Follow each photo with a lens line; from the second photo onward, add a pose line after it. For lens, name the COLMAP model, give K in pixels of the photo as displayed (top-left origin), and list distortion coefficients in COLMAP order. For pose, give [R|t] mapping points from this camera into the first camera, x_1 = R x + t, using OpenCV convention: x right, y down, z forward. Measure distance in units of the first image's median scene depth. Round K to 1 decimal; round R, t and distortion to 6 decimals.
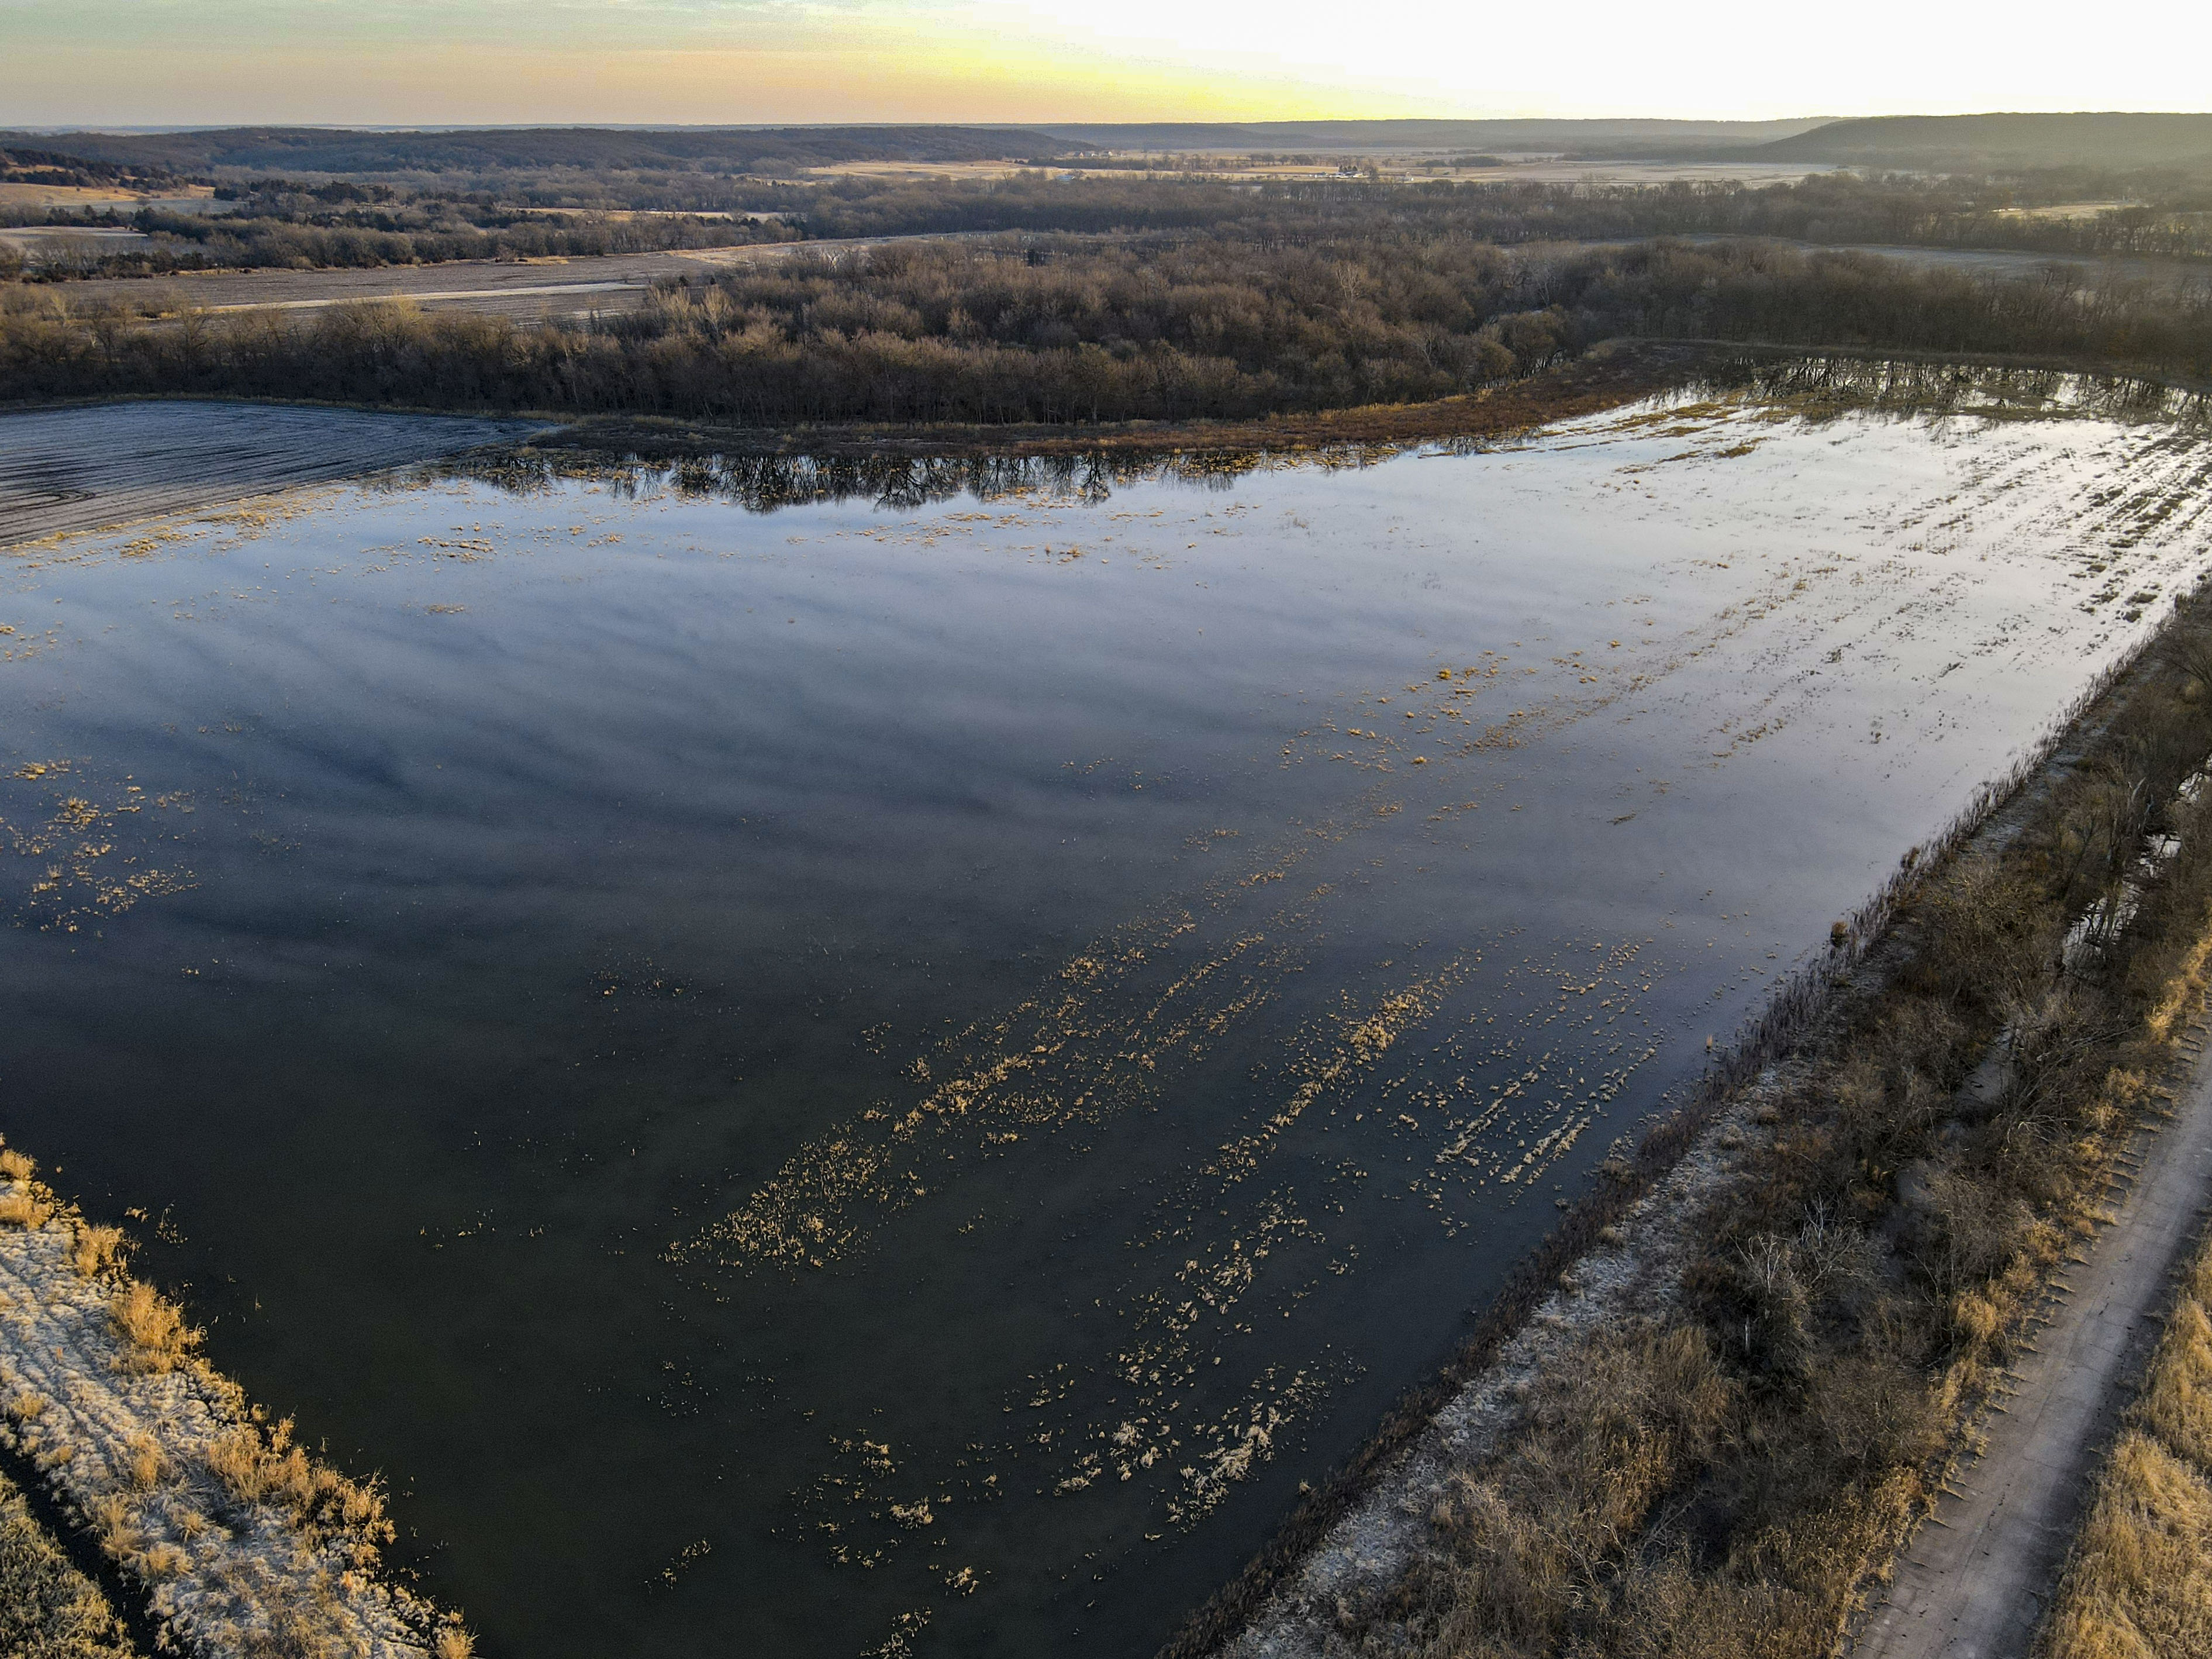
lens RADIAL K [[1602.5, 0, 1123.1], [0, 1602.5, 841.1], [0, 0, 1]] dist [0.008182, 0.000231]
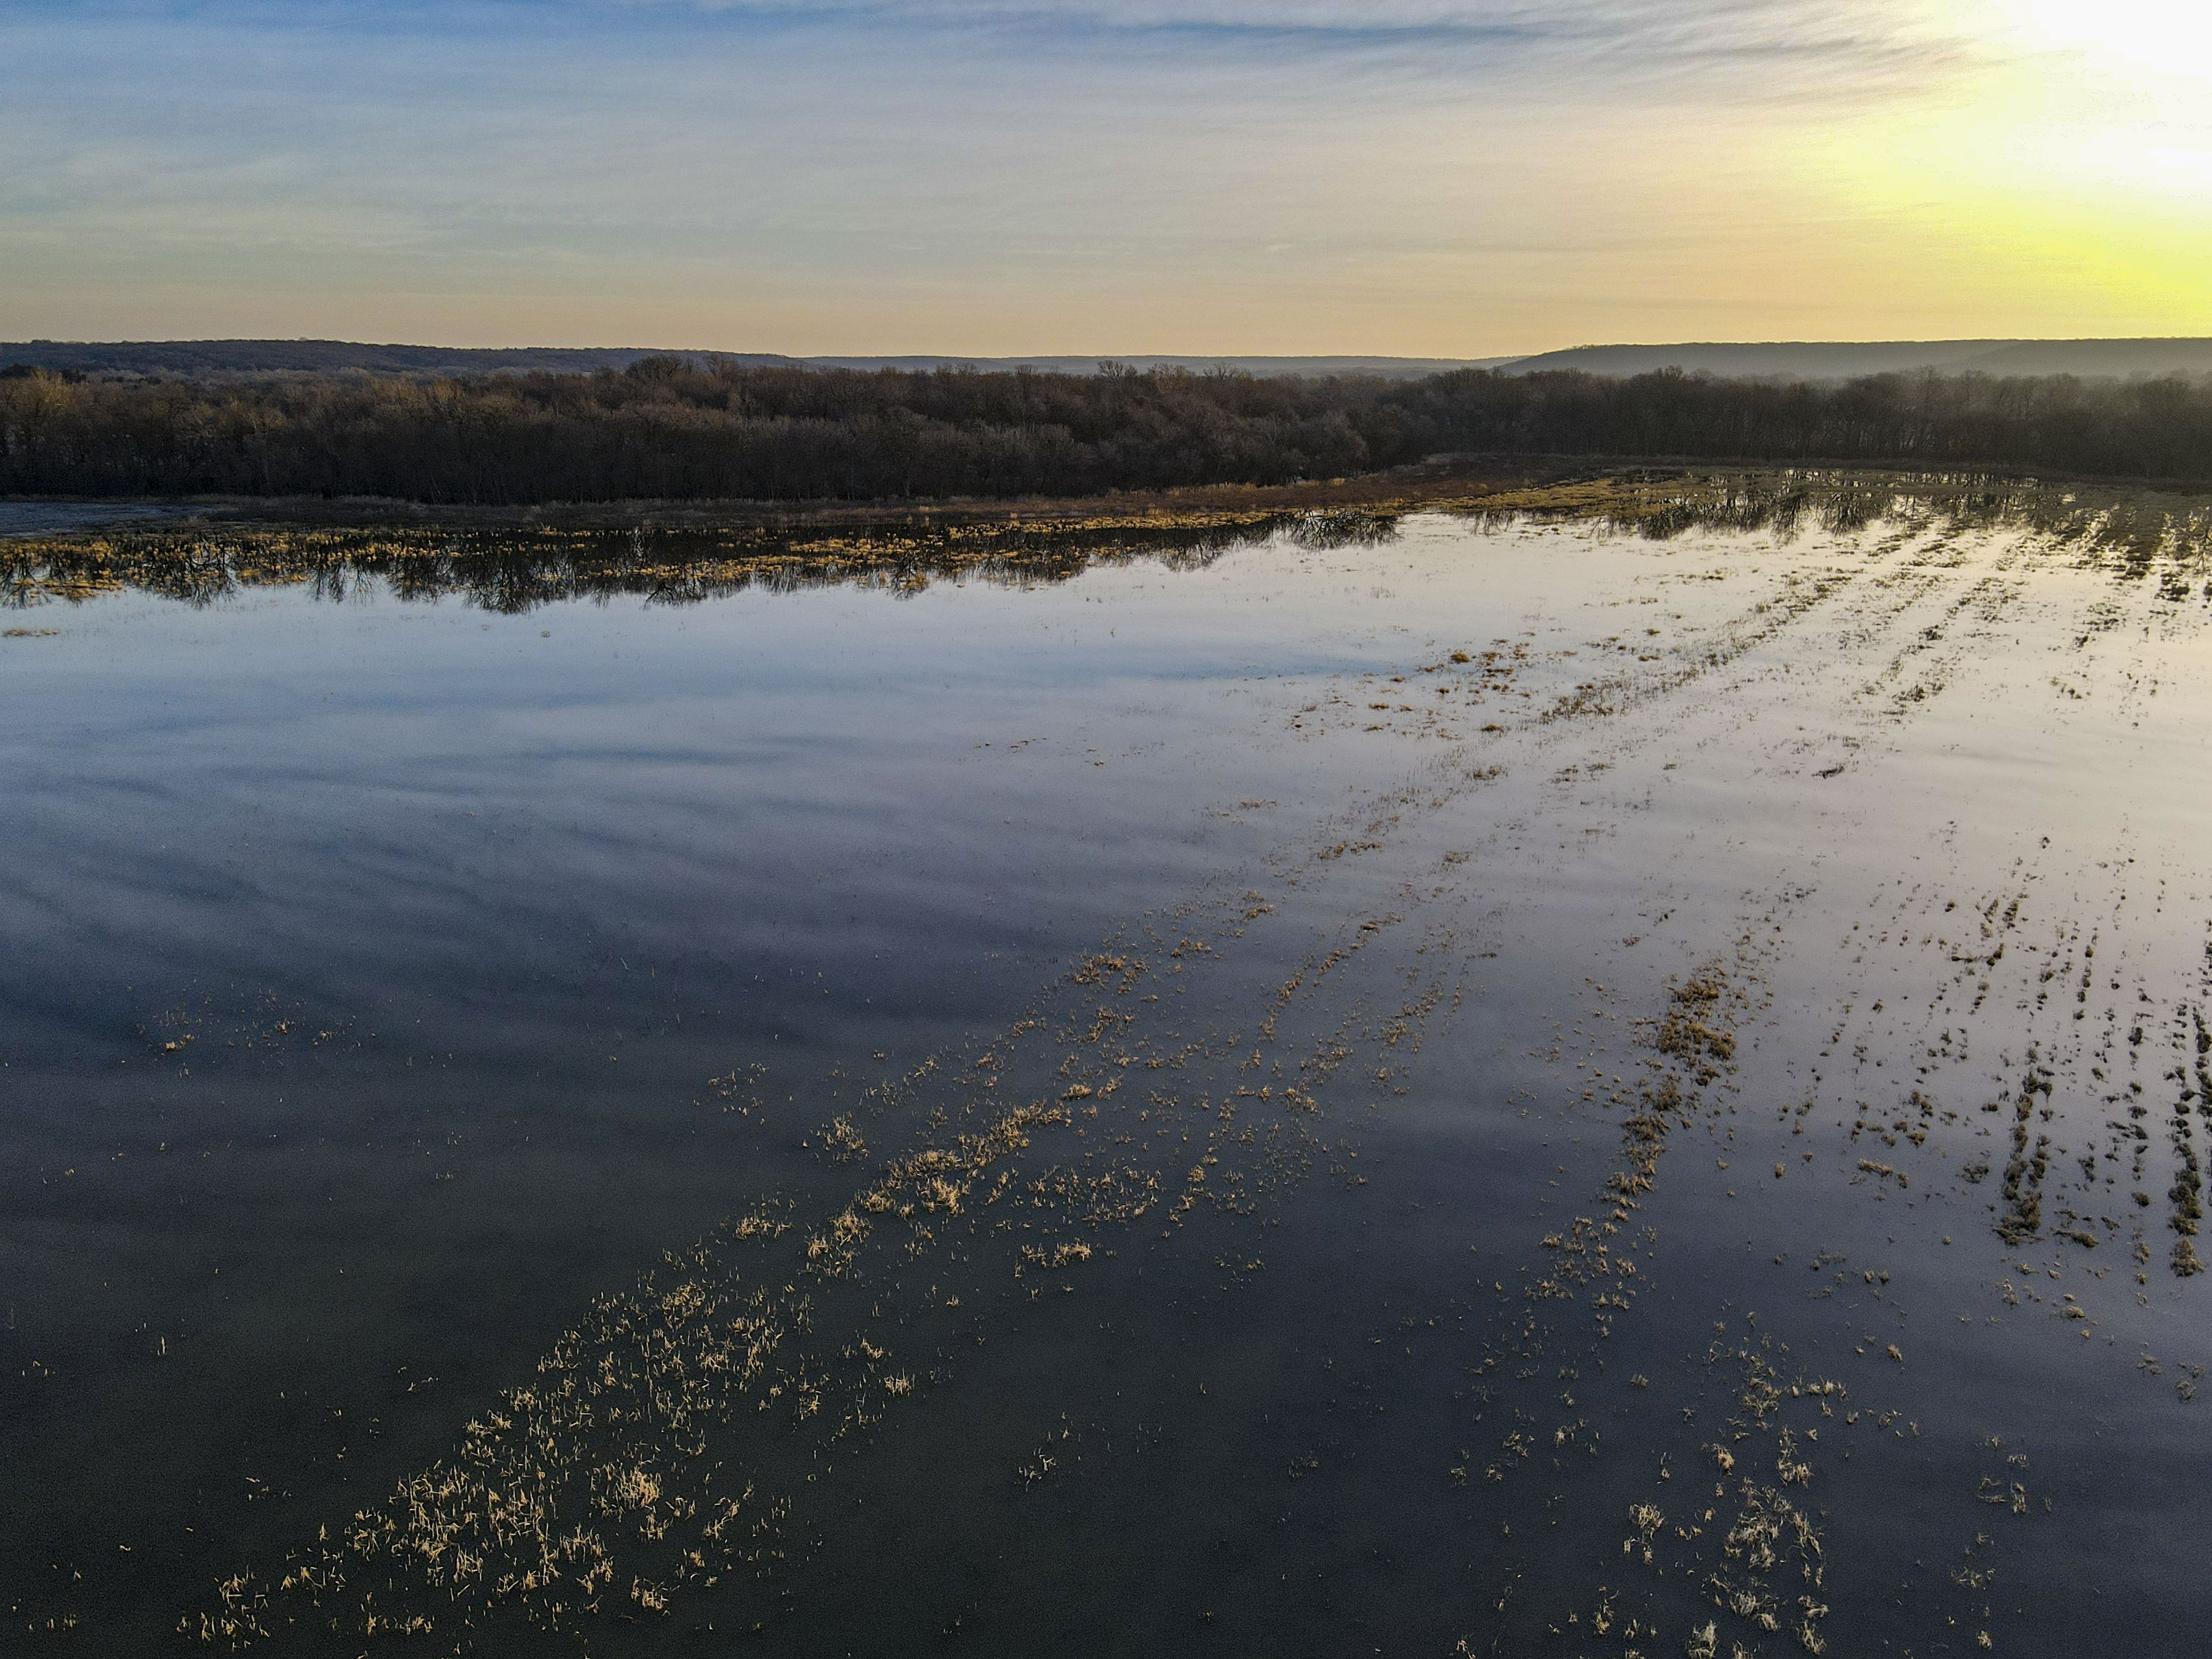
lens RADIAL K [[1670.1, 0, 1097.0], [0, 1670.1, 836.9], [0, 0, 1]] dist [0.010885, 0.009872]
pose [[0.992288, -0.035553, 0.118749, -0.032329], [0.050609, 0.990702, -0.126288, 0.036343], [-0.113155, 0.131324, 0.984860, 0.148193]]
